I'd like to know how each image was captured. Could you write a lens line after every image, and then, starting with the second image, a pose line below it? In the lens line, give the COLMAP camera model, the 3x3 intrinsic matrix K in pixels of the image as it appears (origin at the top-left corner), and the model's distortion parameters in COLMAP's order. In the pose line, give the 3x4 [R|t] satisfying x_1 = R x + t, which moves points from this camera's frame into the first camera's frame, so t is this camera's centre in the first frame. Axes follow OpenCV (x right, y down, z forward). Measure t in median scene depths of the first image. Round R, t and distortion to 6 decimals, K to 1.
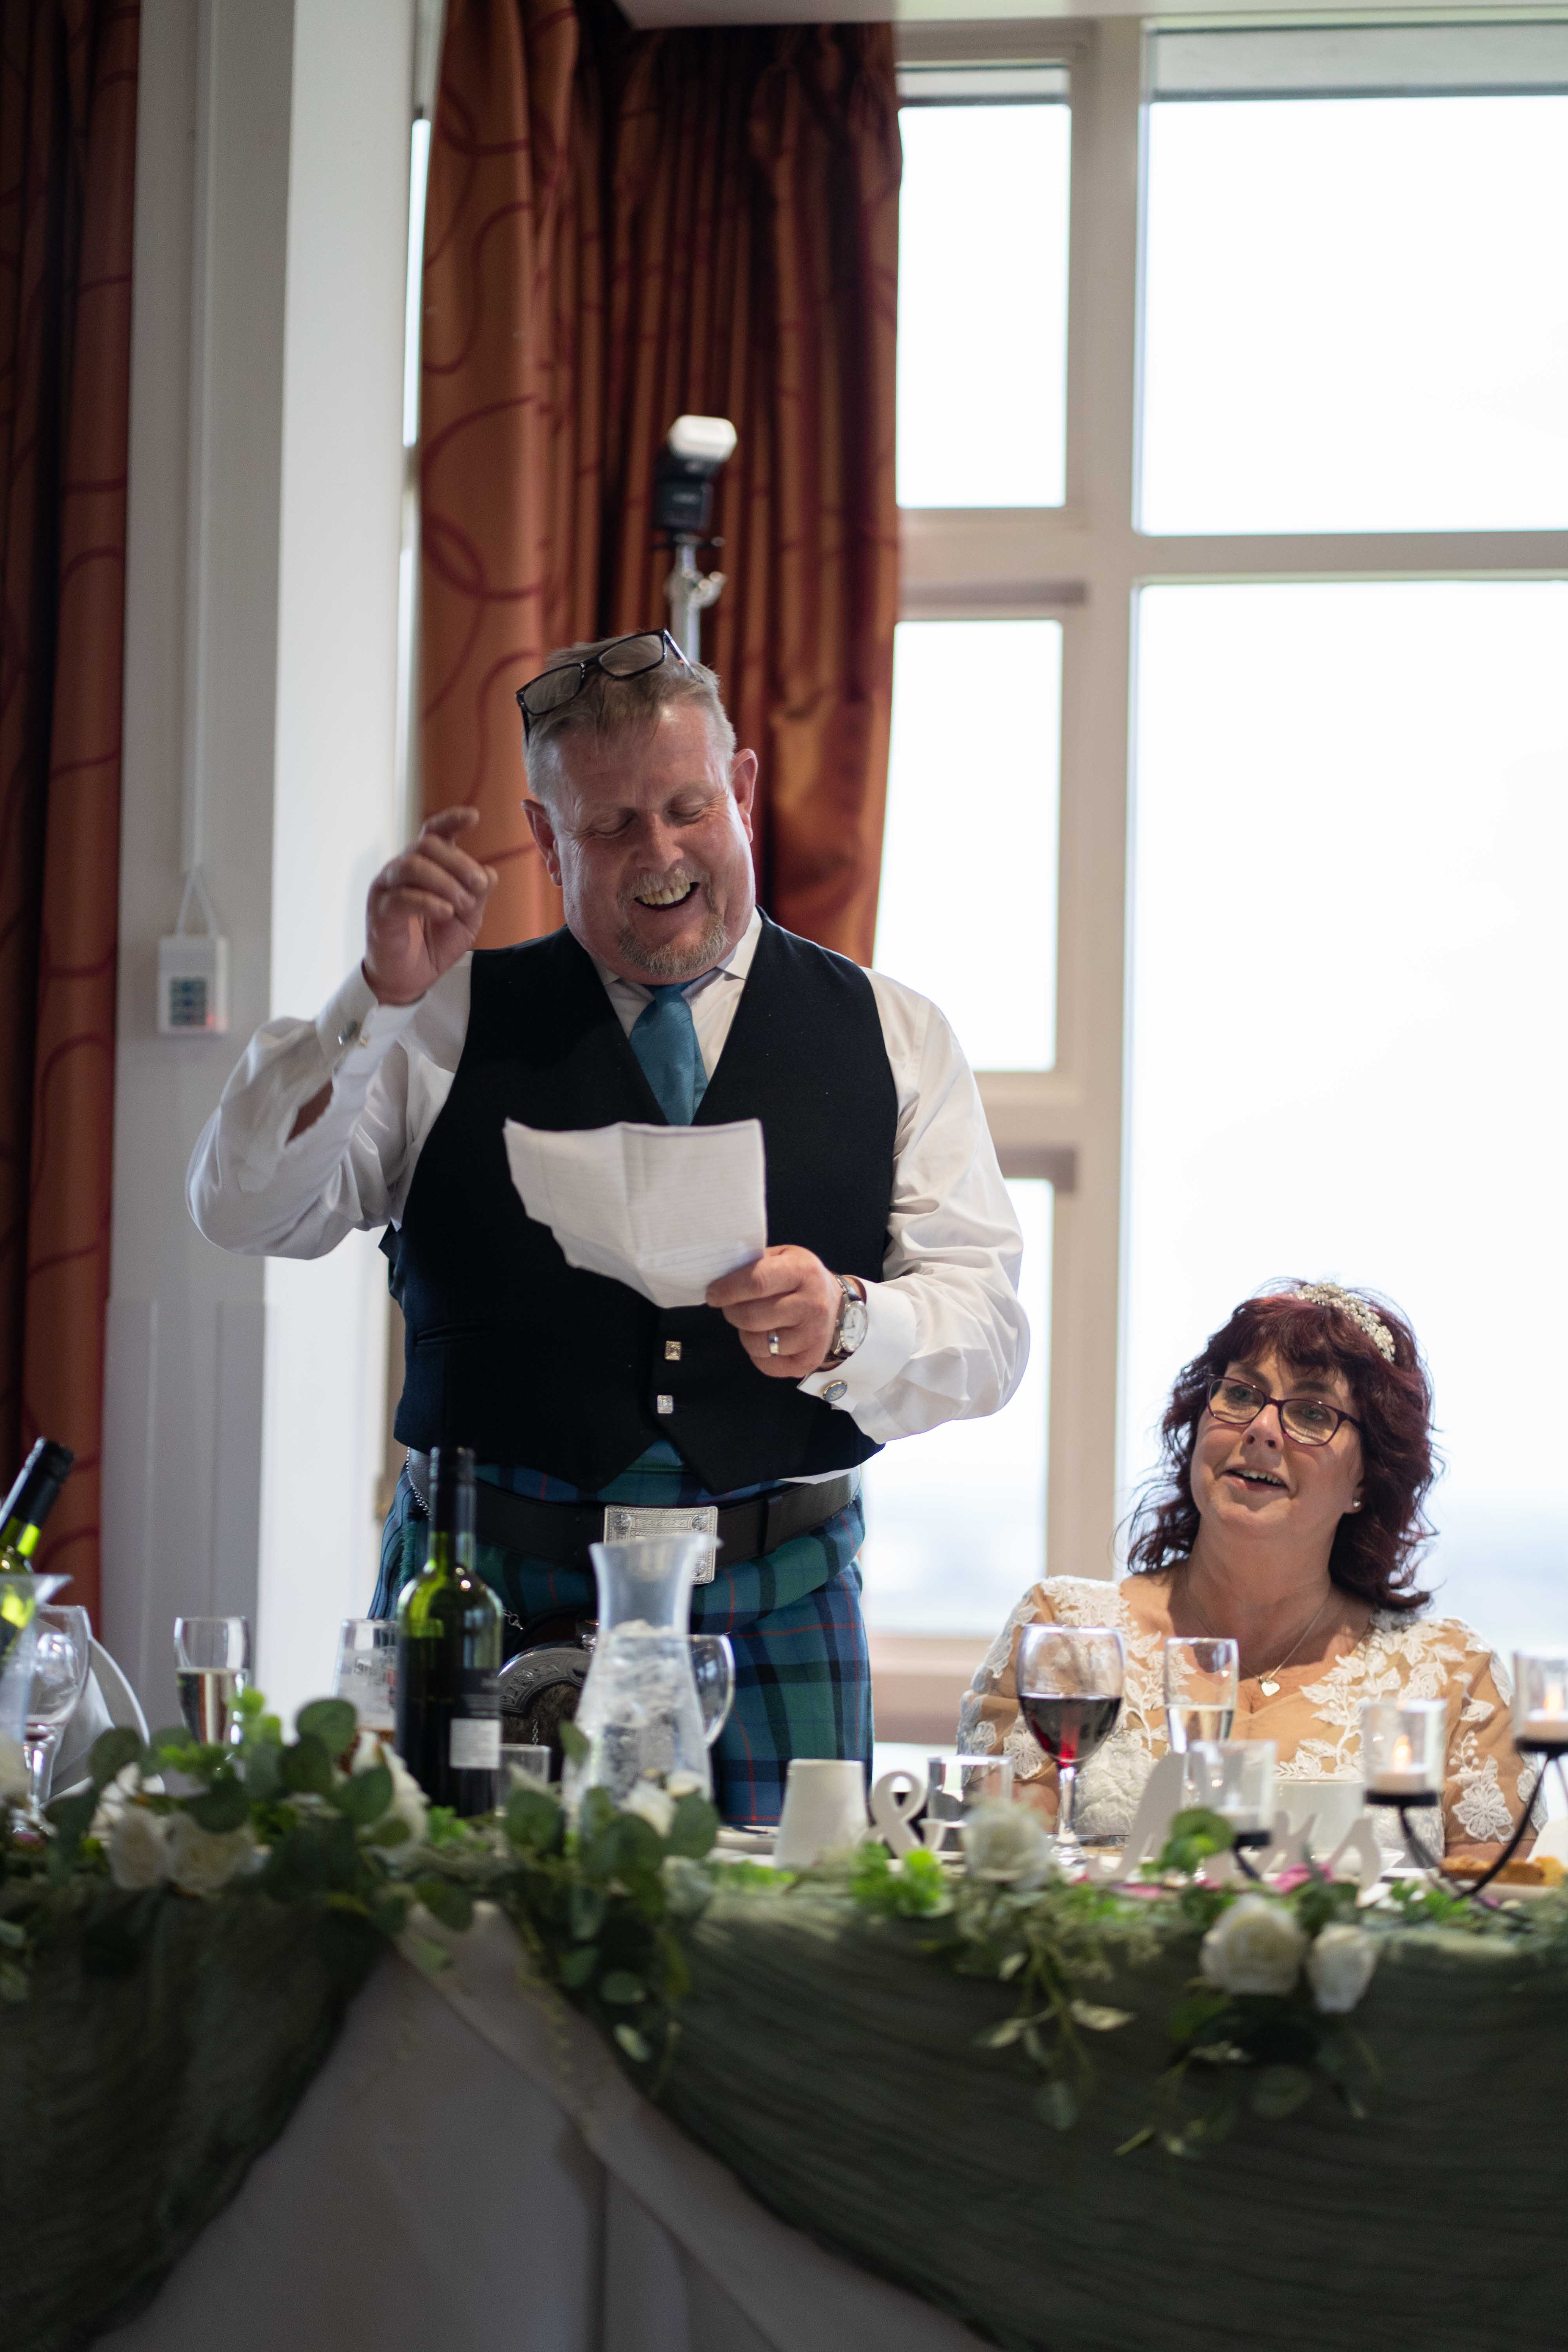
lens RADIAL K [[5567.2, 0, 730.2], [0, 5567.2, 1218.6], [0, 0, 1]] dist [0.155847, -3.006924]
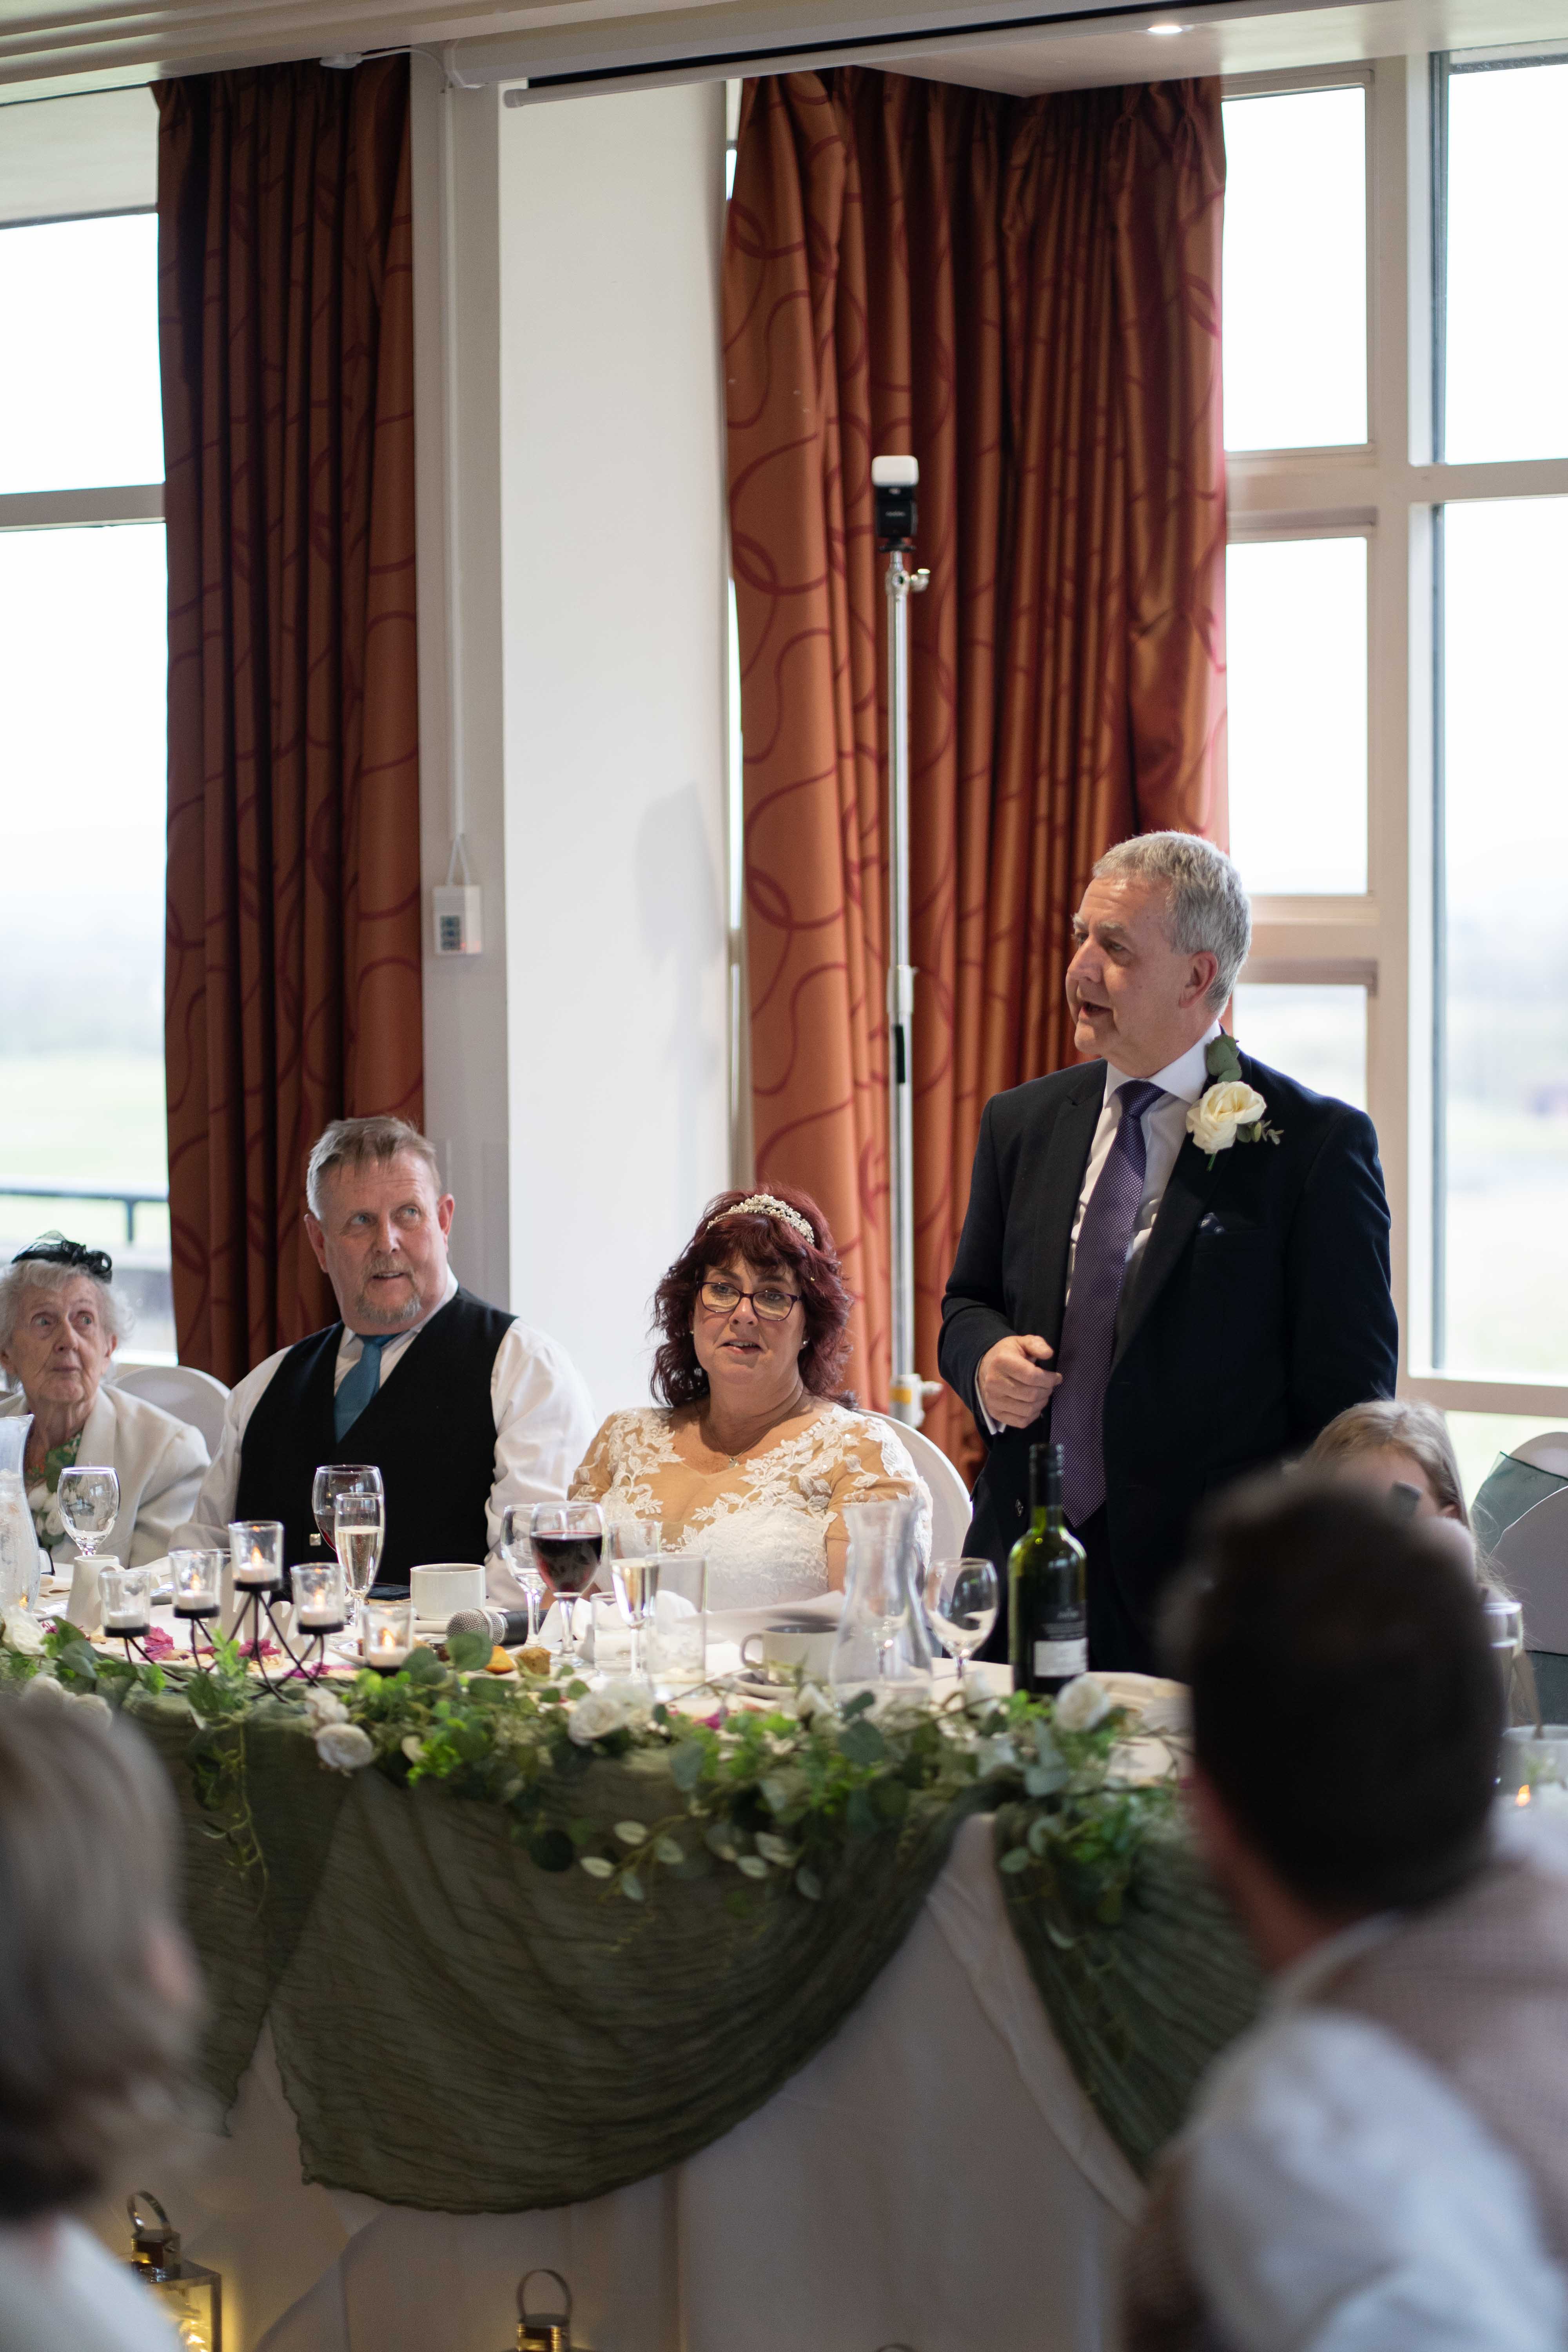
lens RADIAL K [[5586.8, 0, 783.8], [0, 5586.8, 1177.4], [0, 0, 1]] dist [0.140285, -2.632878]
pose [[0.884076, 0.000470, -0.467344, 0.976489], [0.046405, 0.994969, 0.088786, -0.150867], [0.465034, -0.100181, 0.879606, -0.332054]]
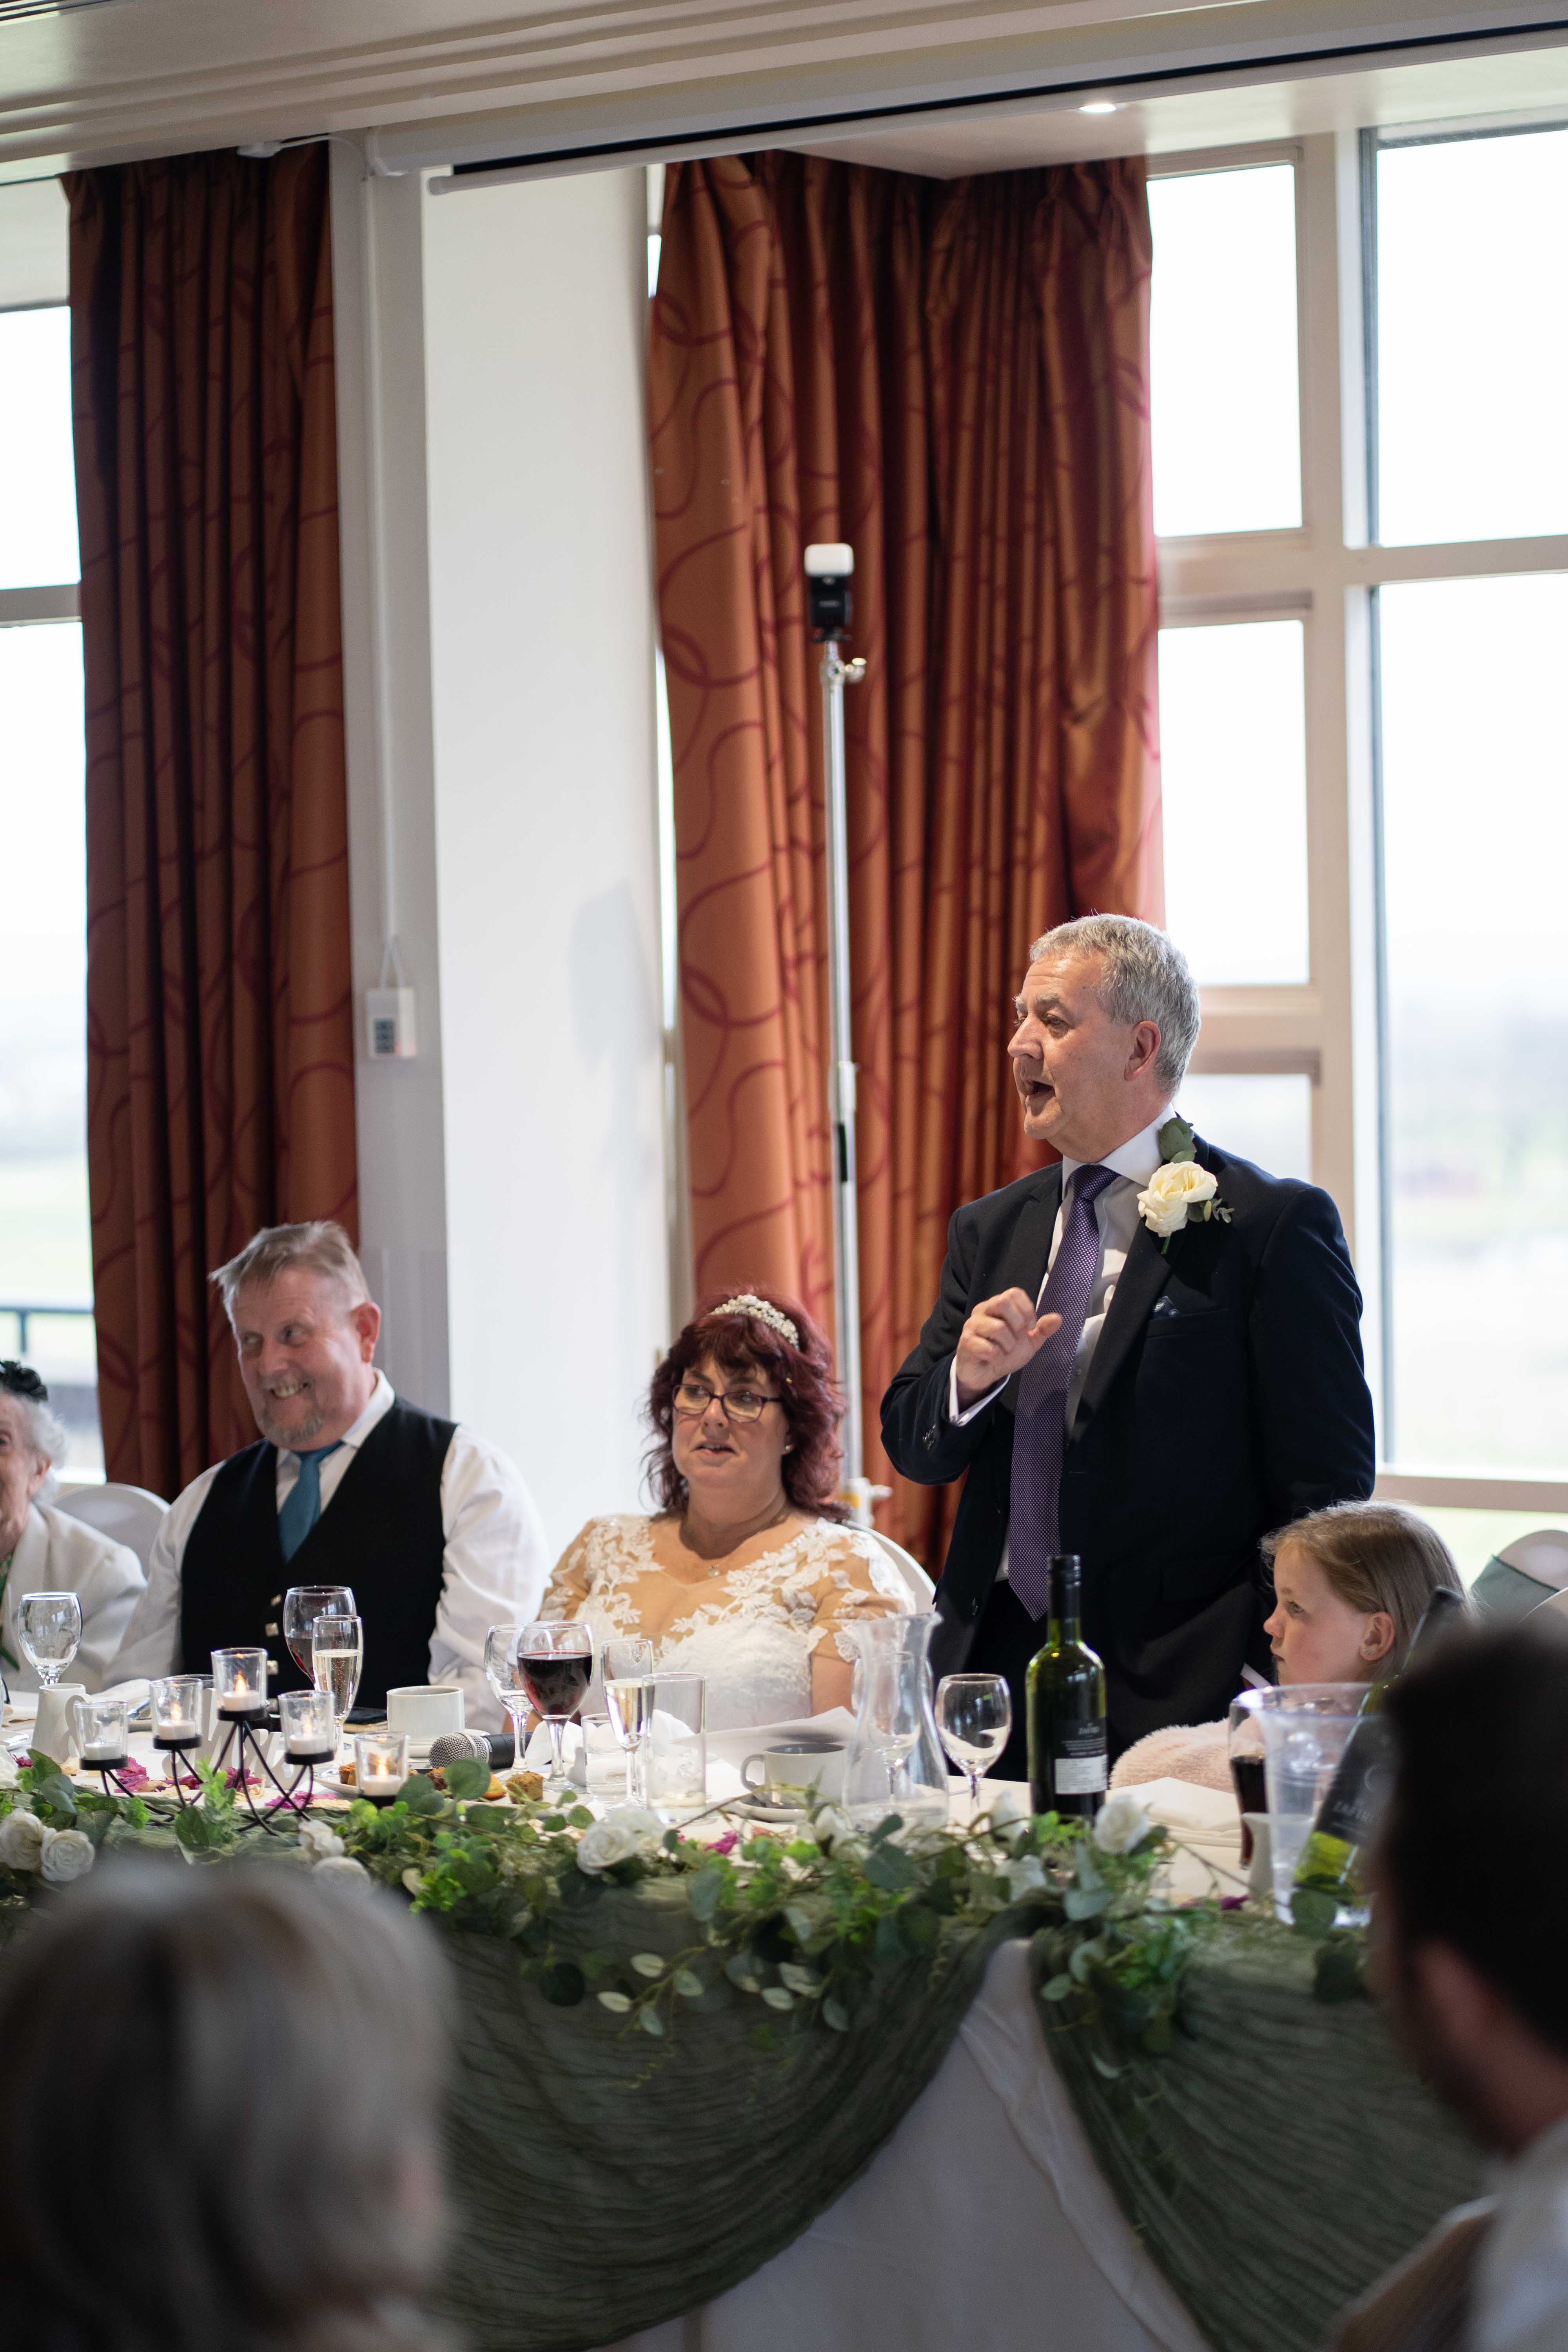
lens RADIAL K [[5586.8, 0, 783.8], [0, 5586.8, 1177.4], [0, 0, 1]] dist [0.140285, -2.632878]
pose [[0.897707, -0.021585, -0.440064, 0.918337], [0.060081, 0.995466, 0.073737, -0.152758], [0.436477, -0.092634, 0.894934, -0.314572]]
